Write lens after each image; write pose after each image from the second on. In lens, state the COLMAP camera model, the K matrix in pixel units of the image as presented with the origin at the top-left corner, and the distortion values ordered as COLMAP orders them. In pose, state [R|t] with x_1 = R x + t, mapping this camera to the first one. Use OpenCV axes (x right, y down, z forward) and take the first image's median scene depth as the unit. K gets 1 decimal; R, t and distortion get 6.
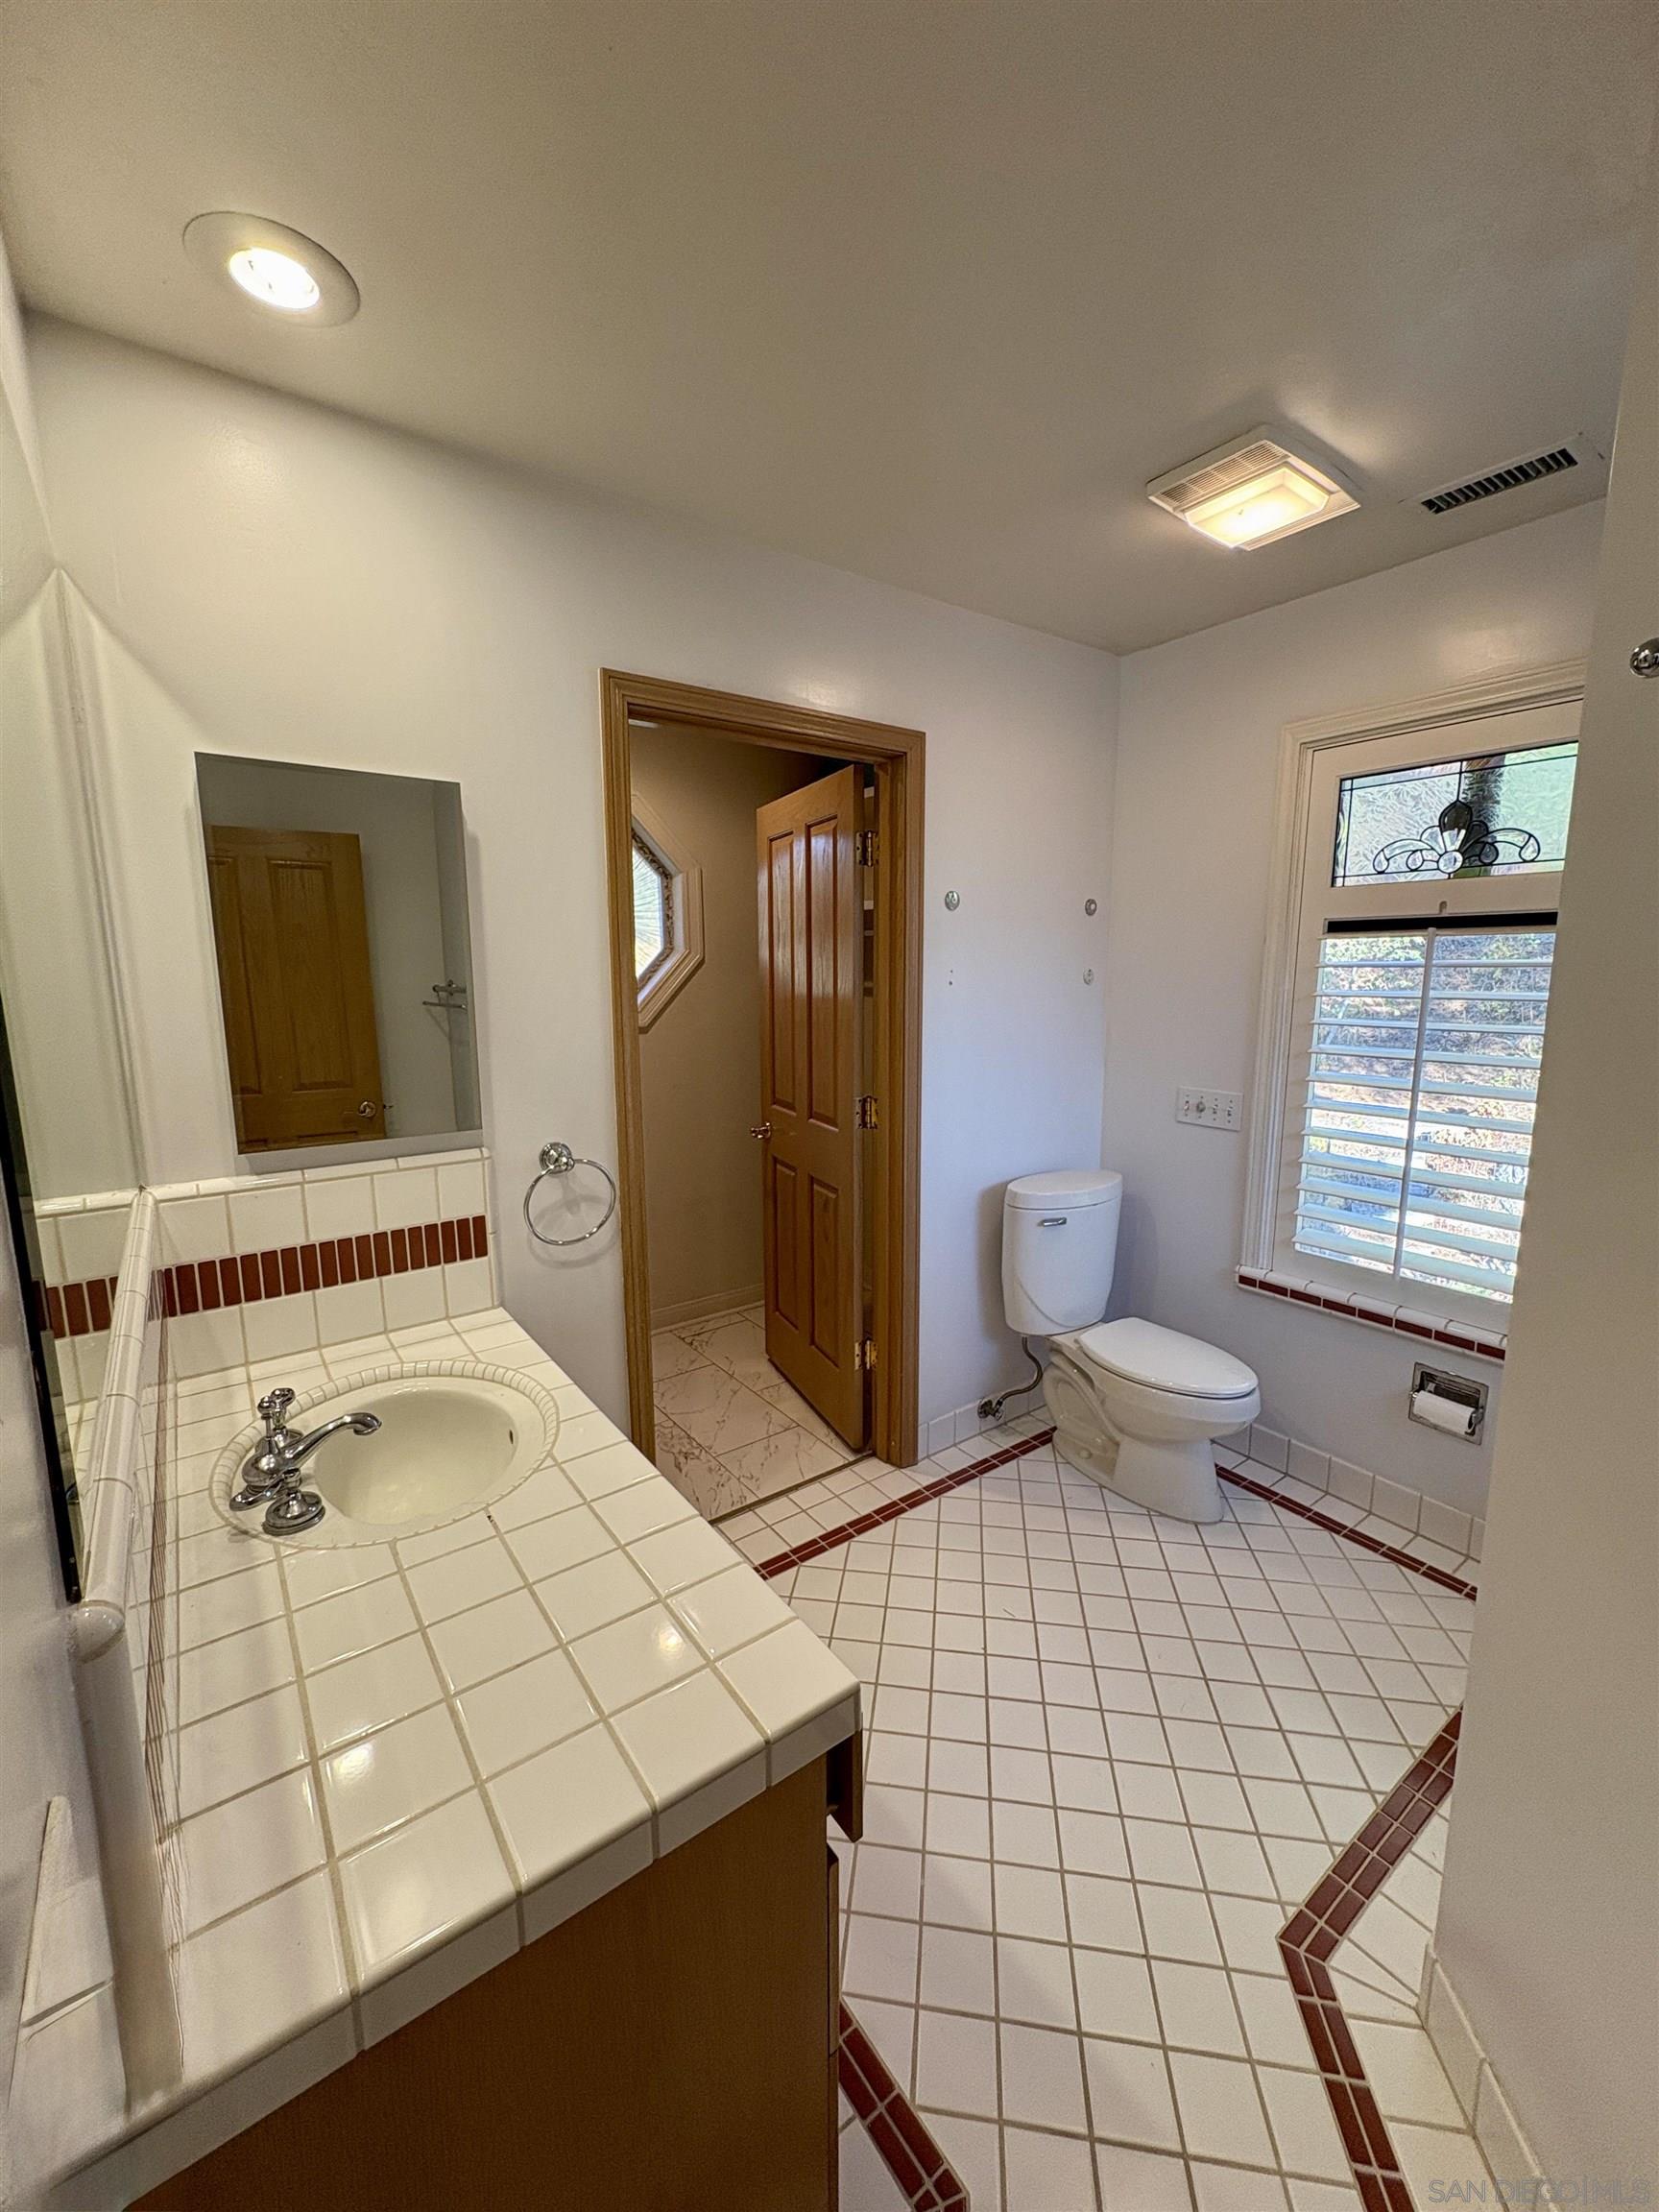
lens RADIAL K [[886.2, 0, 825.5], [0, 886.2, 1106.8], [0, 0, 1]] dist [-0.000910, 0.001083]
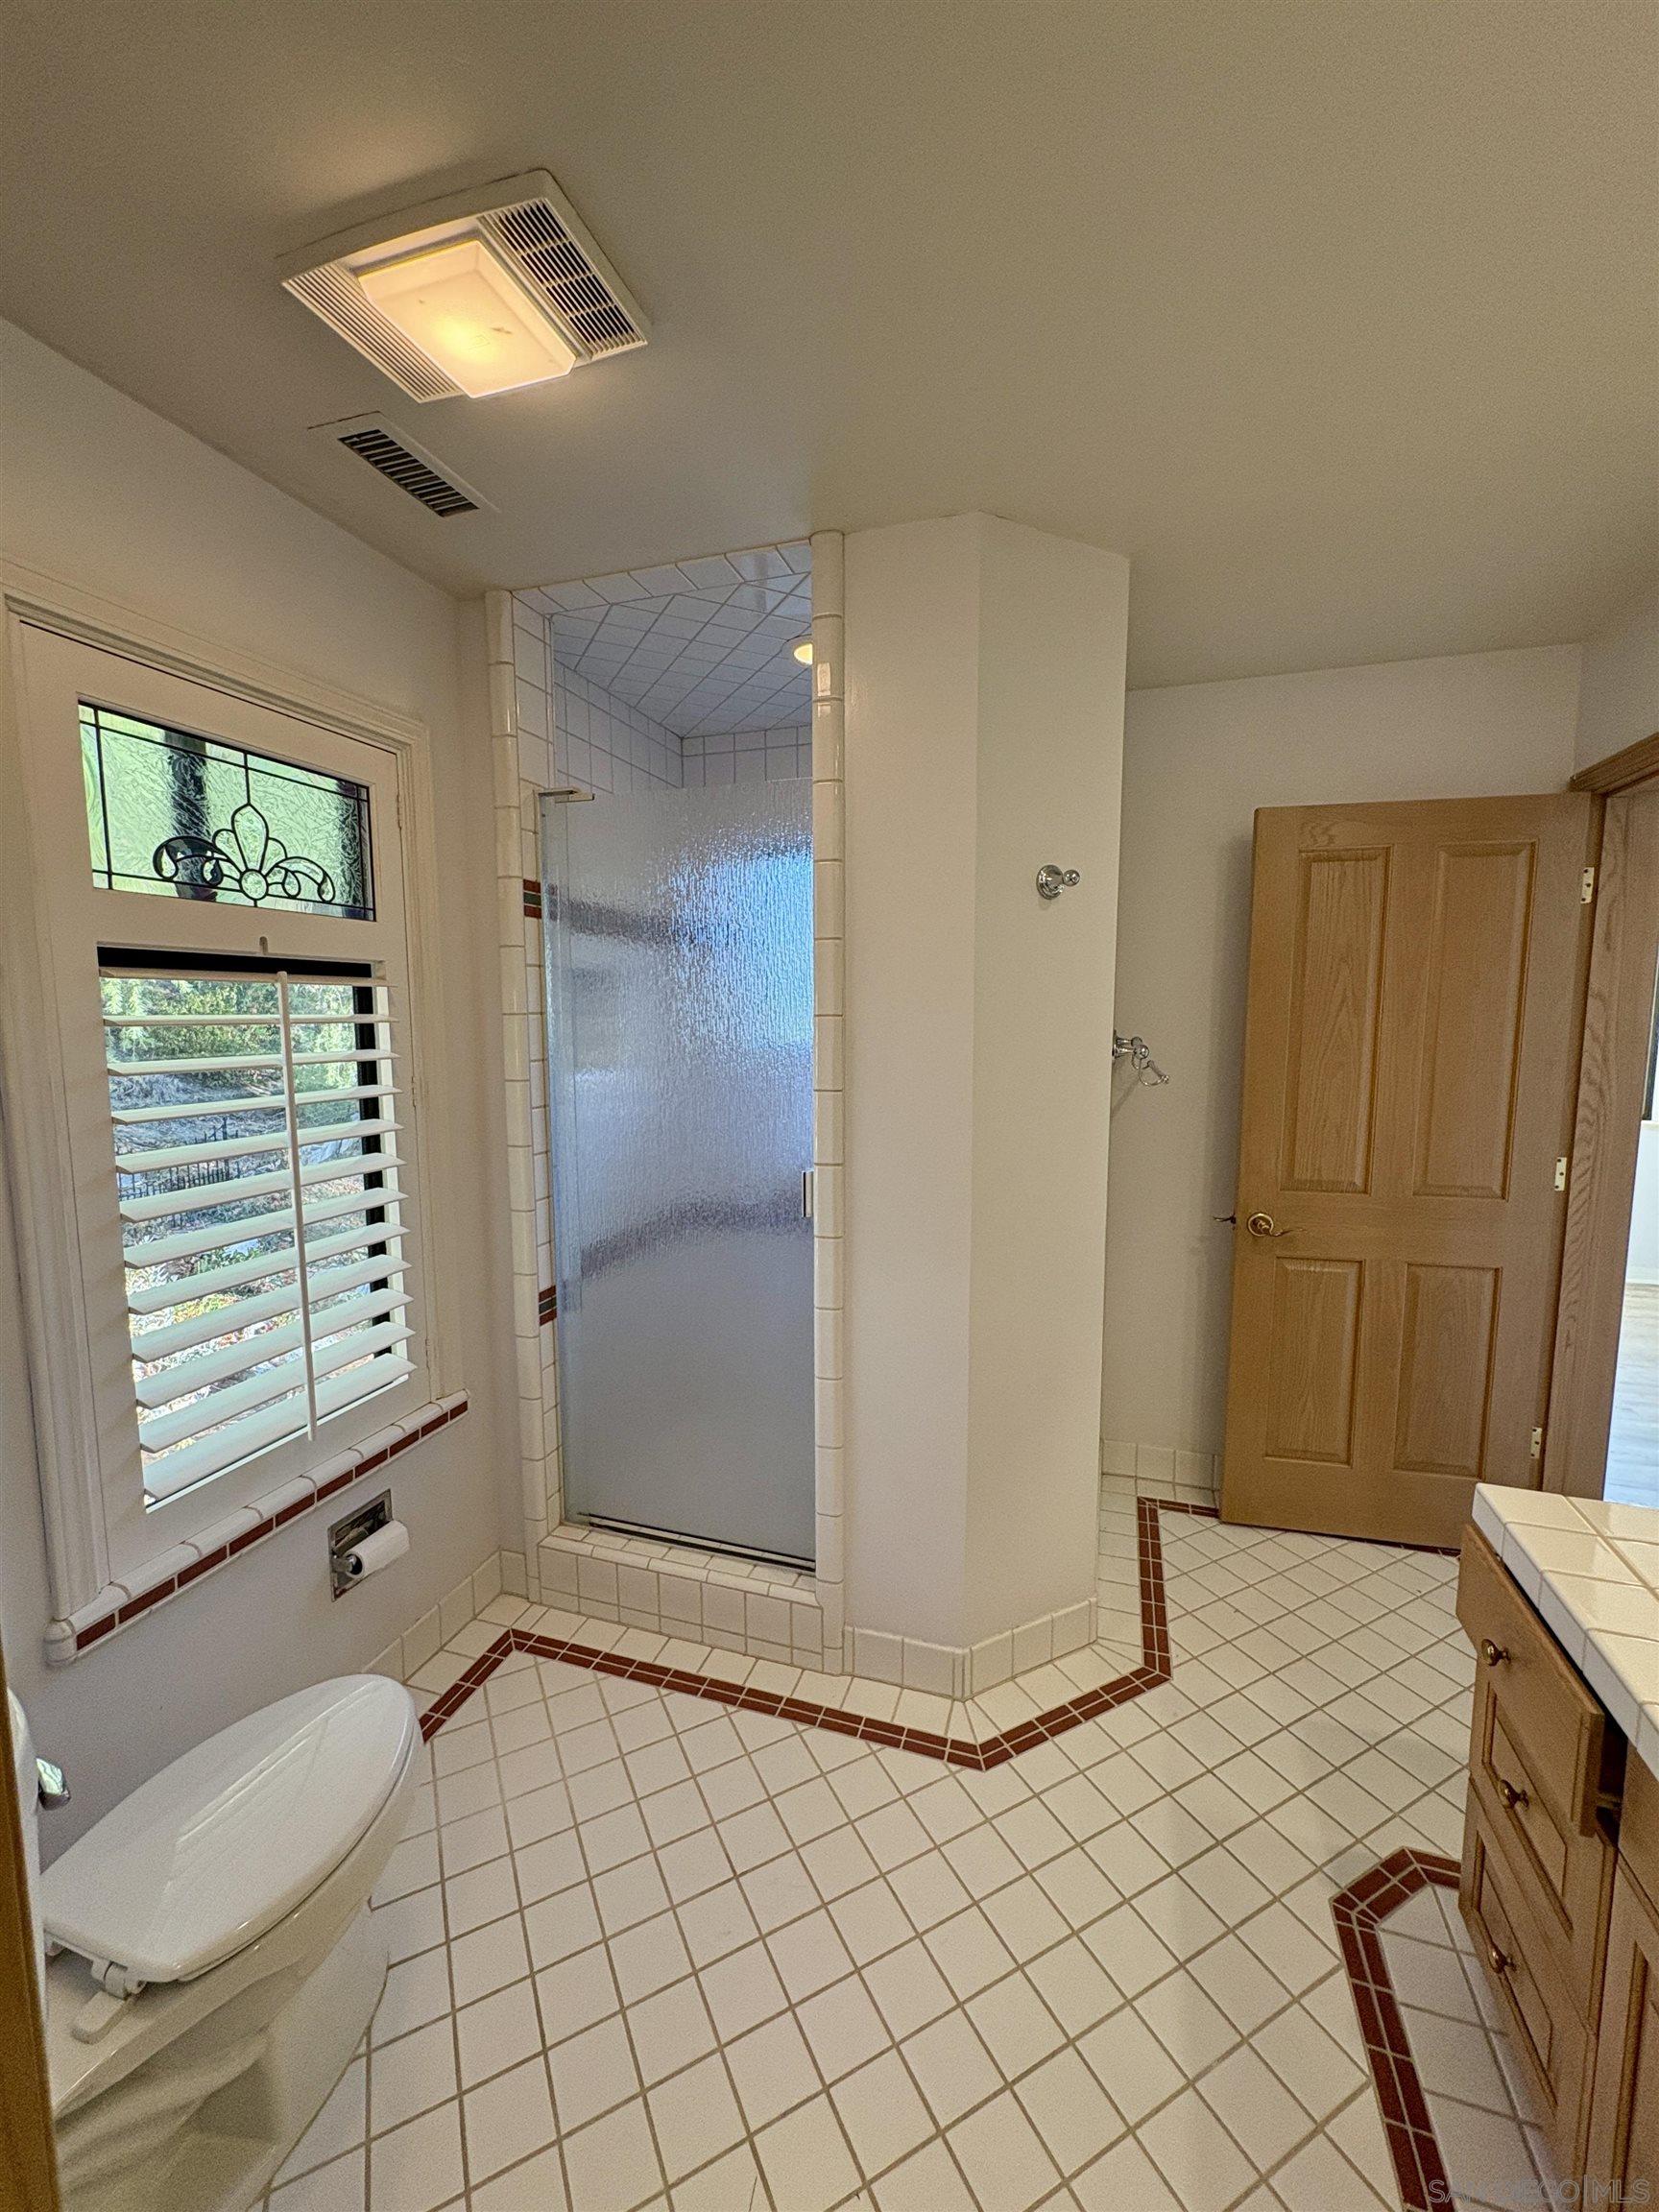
lens RADIAL K [[886.2, 0, 823.9], [0, 886.2, 1104.8], [0, 0, 1]] dist [-0.000910, 0.001083]
pose [[-0.586373, -0.080869, 0.805994, -0.196569], [0.130049, 0.972699, 0.192208, -0.175921], [-0.799533, 0.217525, -0.559848, 1.069604]]
